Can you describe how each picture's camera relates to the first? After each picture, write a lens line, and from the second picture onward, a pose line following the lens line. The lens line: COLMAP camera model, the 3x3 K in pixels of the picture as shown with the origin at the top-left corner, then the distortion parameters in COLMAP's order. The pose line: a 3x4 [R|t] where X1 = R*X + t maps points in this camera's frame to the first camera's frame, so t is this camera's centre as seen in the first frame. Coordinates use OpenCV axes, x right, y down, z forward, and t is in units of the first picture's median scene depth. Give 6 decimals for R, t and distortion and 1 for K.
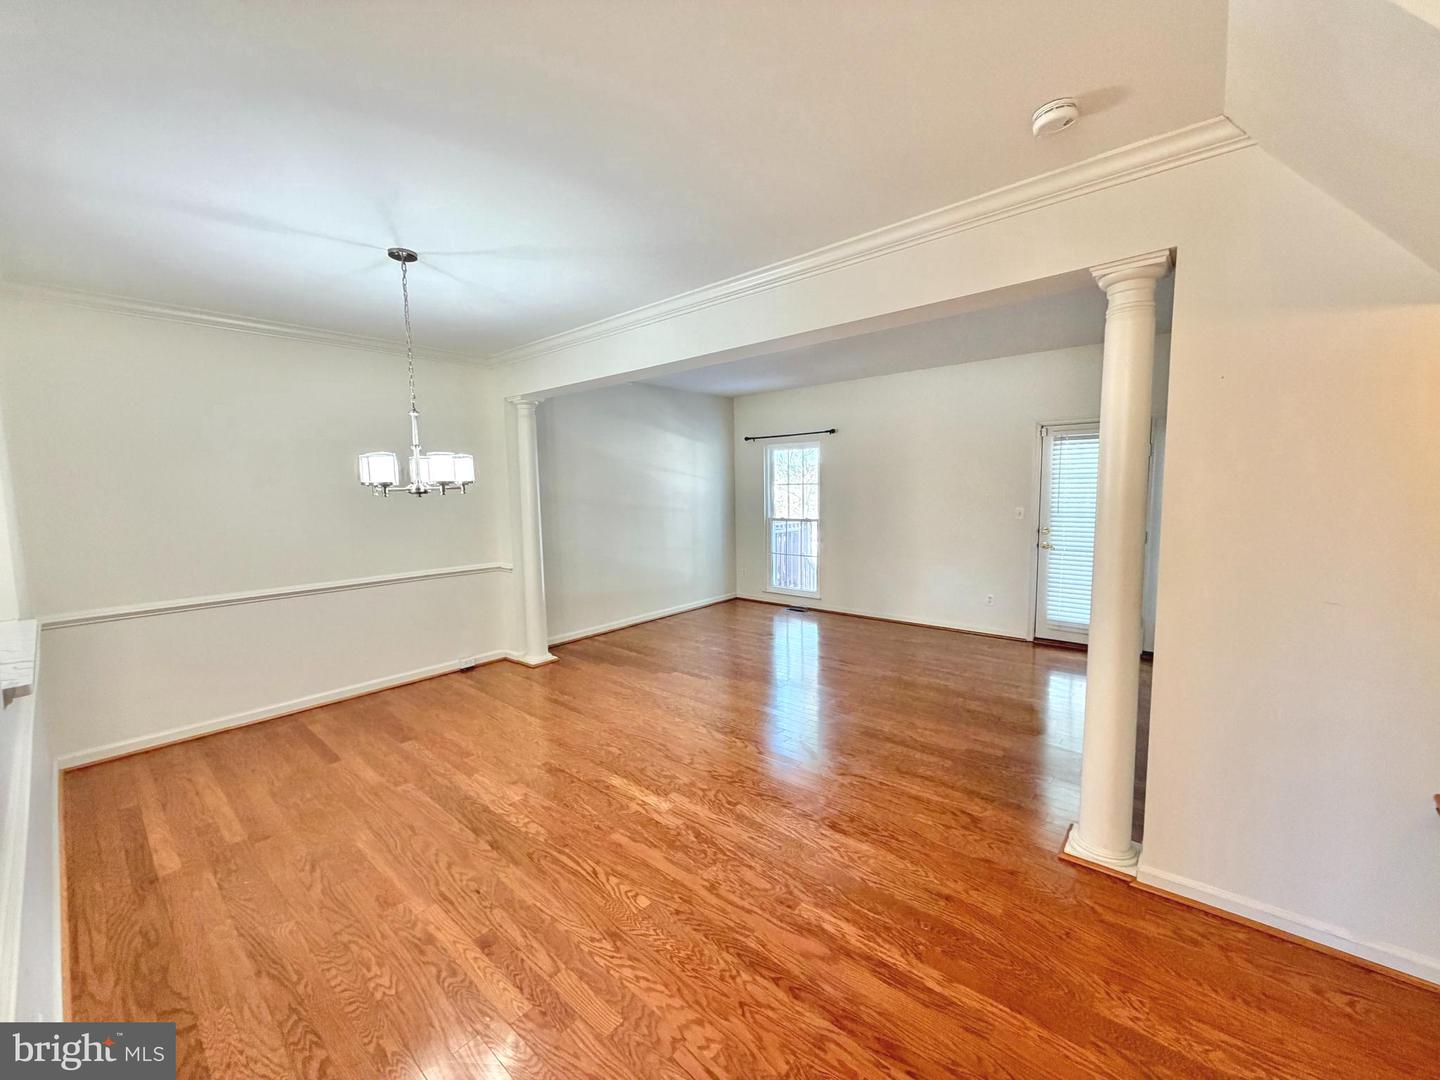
lens RADIAL K [[570.7, 0, 715.4], [0, 570.7, 542.0], [0, 0, 1]] dist [-0.001026, -0.000293]
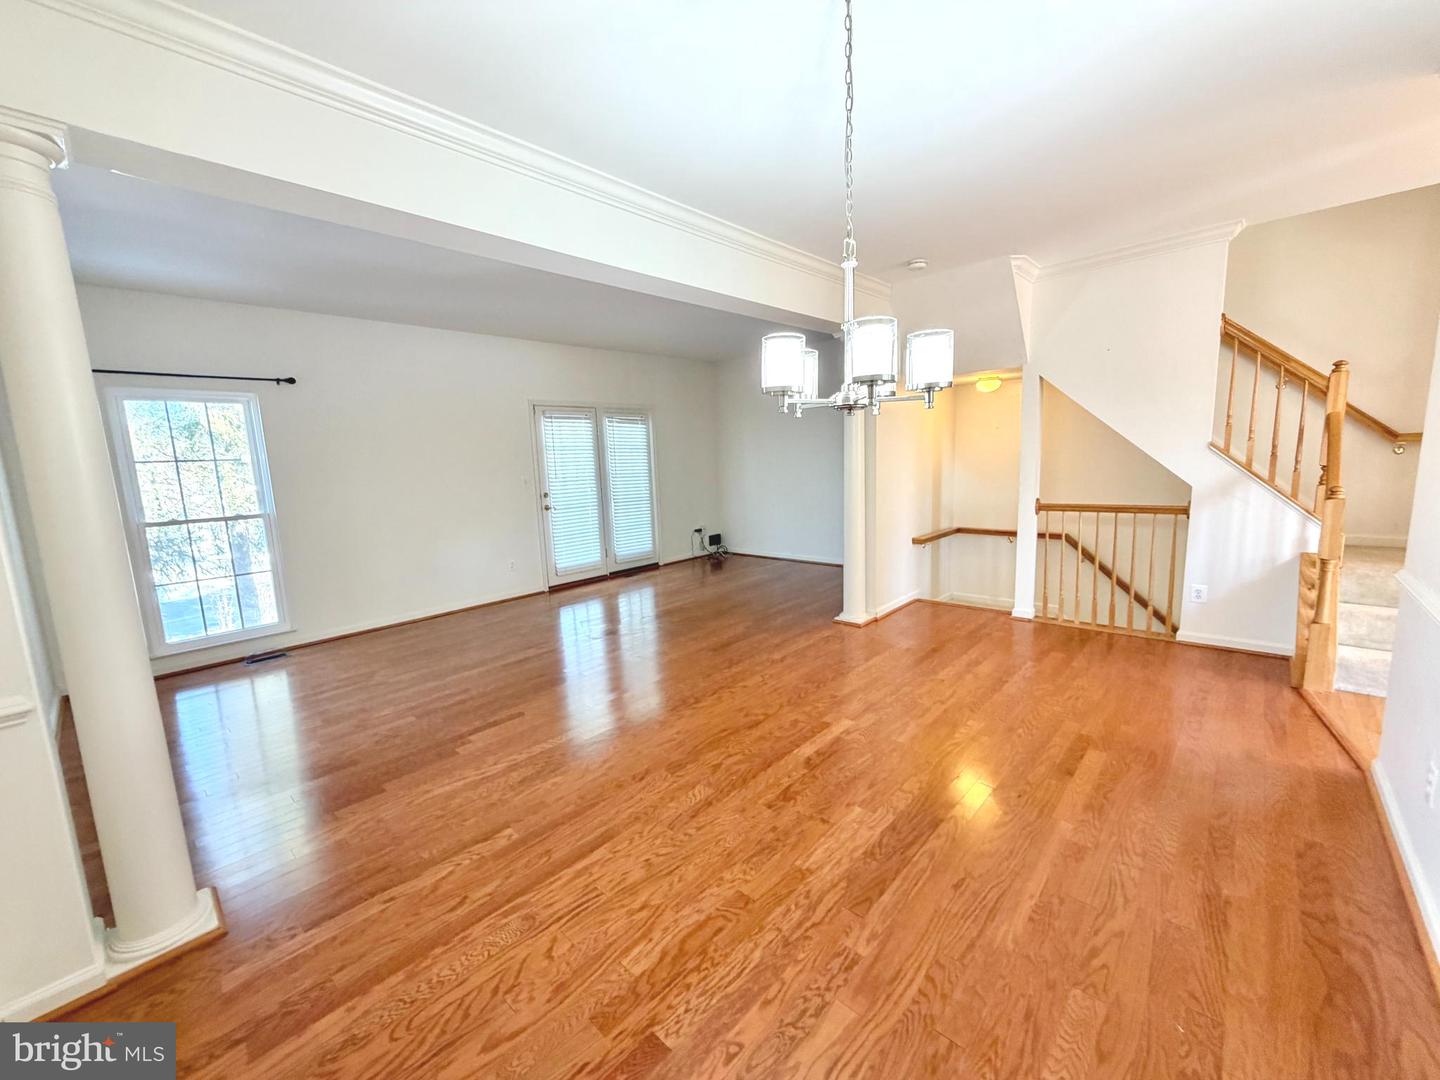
lens RADIAL K [[570.7, 0, 715.4], [0, 570.7, 542.0], [0, 0, 1]] dist [-0.001026, -0.000293]
pose [[0.041728, -0.132871, 0.990255, -1.045478], [0.139075, 0.982242, 0.125935, -0.042875], [-0.989402, 0.132464, 0.059466, 1.053353]]
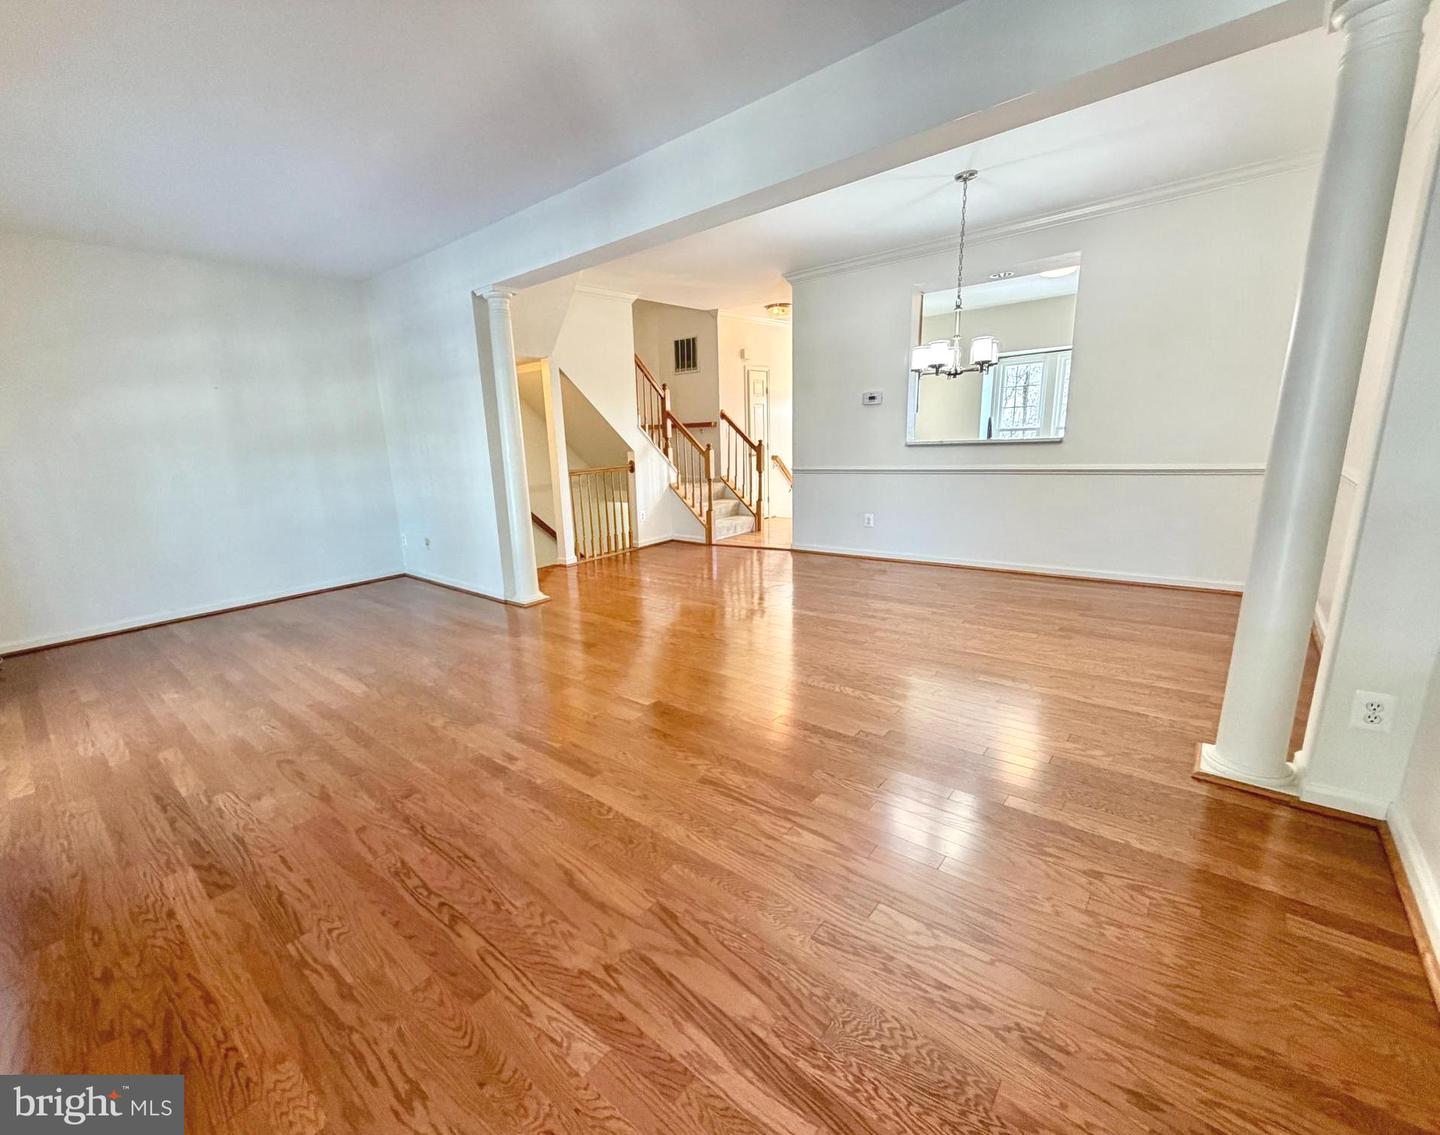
lens RADIAL K [[611.9, 0, 671.9], [0, 611.9, 574.9], [0, 0, 1]] dist [-0.000854, -0.000064]
pose [[-0.997849, 0.058145, 0.030273, 0.093599], [0.064773, 0.945597, 0.318826, -0.131668], [-0.010088, 0.320102, -0.947330, 2.314642]]
